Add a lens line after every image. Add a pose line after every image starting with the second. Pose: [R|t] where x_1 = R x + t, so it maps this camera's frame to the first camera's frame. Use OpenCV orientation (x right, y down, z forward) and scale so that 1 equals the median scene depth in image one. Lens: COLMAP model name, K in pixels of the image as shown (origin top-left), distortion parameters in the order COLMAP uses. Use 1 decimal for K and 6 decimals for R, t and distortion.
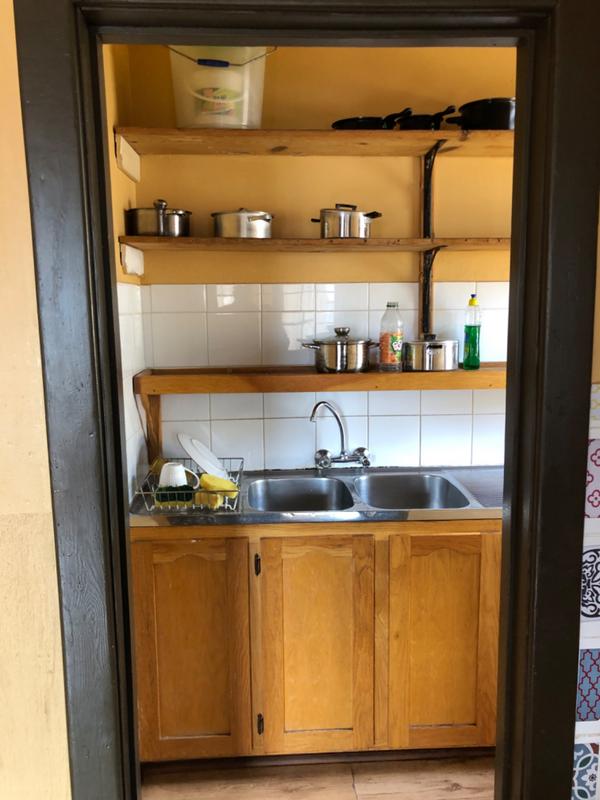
lens RADIAL K [[639.0, 0, 300.0], [0, 639.0, 400.0], [0, 0, 1]] dist [0.016428, -0.011670]
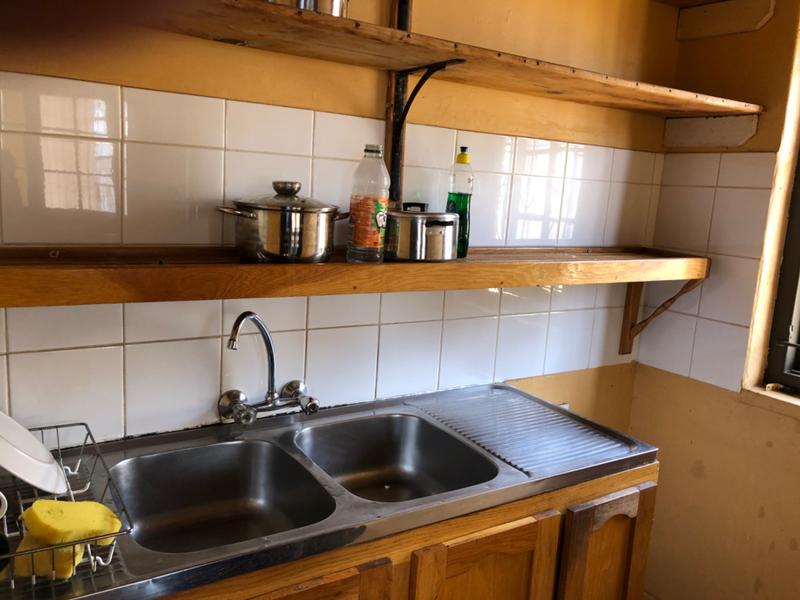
lens RADIAL K [[639.0, 0, 397.5], [0, 639.0, 291.8], [0, 0, 1]] dist [0.016428, -0.011670]
pose [[0.862012, -0.013069, 0.506719, -0.140309], [-0.007466, 0.999232, 0.038473, -0.038317], [-0.506833, -0.036947, 0.861252, 0.459435]]
